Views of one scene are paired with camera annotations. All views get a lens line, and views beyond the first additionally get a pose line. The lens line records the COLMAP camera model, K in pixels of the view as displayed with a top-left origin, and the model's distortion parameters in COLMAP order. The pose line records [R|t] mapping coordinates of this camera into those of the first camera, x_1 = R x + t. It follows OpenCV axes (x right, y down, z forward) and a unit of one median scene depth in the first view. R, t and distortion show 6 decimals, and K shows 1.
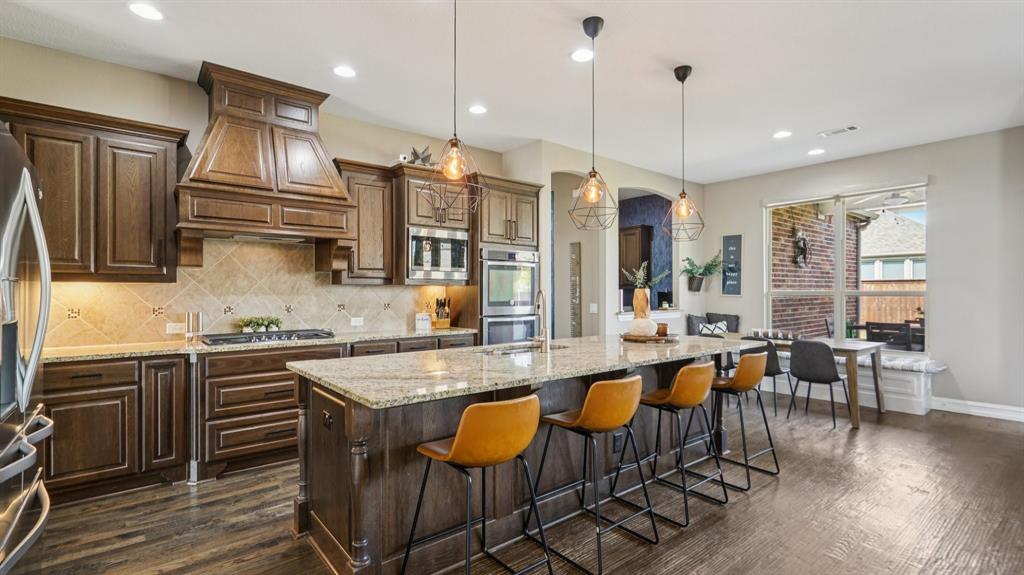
lens RADIAL K [[475.7, 0, 512.4], [0, 475.7, 283.6], [0, 0, 1]] dist [-0.013845, -0.000285]
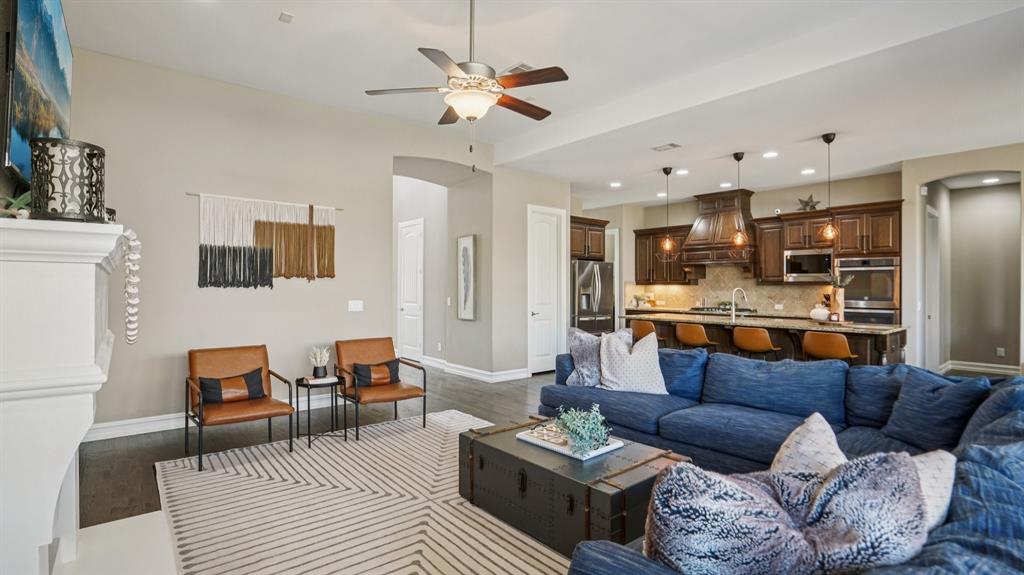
lens RADIAL K [[475.7, 0, 511.7], [0, 475.7, 287.5], [0, 0, 1]] dist [-0.013845, -0.000285]
pose [[0.010191, -0.001048, -0.999948, 1.510036], [0.006614, 0.999978, -0.000981, 0.005775], [0.999926, -0.006604, 0.010198, 0.027512]]
